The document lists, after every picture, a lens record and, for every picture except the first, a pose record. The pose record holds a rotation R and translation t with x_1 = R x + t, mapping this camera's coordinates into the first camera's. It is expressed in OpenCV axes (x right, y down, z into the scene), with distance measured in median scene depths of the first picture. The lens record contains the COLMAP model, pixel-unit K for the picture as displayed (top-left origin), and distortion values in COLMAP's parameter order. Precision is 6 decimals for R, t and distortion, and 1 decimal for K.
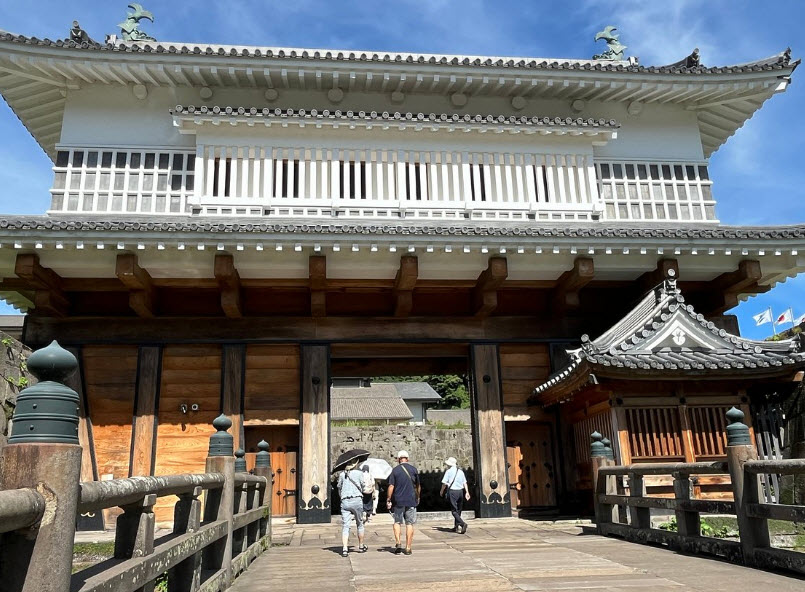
lens RADIAL K [[763.5, 0, 402.2], [0, 763.5, 285.6], [0, 0, 1]] dist [-0.011158, 0.005090]
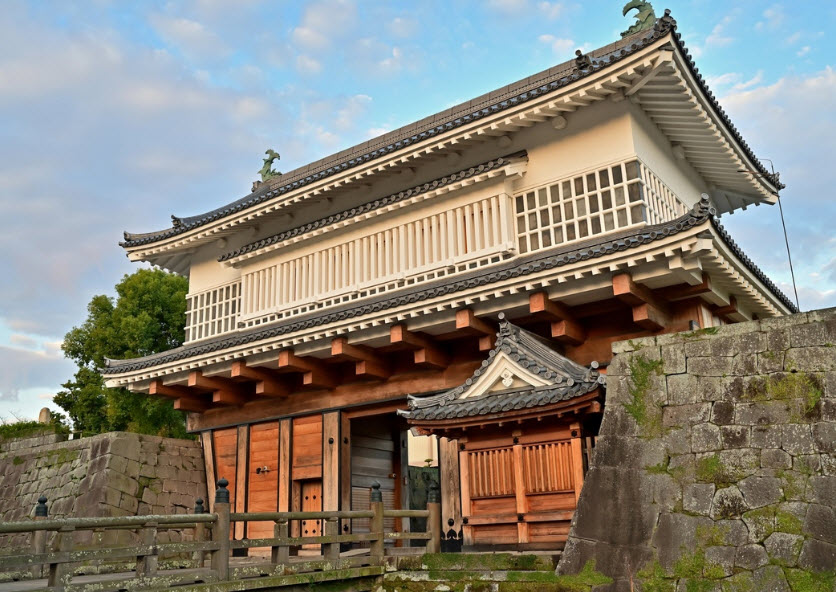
lens RADIAL K [[828.5, 0, 418.0], [0, 828.5, 296.0], [0, 0, 1]] dist [-0.005606, -0.001337]
pose [[0.716320, -0.191273, -0.671044, 0.918873], [0.204409, 0.977027, -0.060290, 0.003427], [0.667160, -0.093981, 0.738962, 0.109609]]
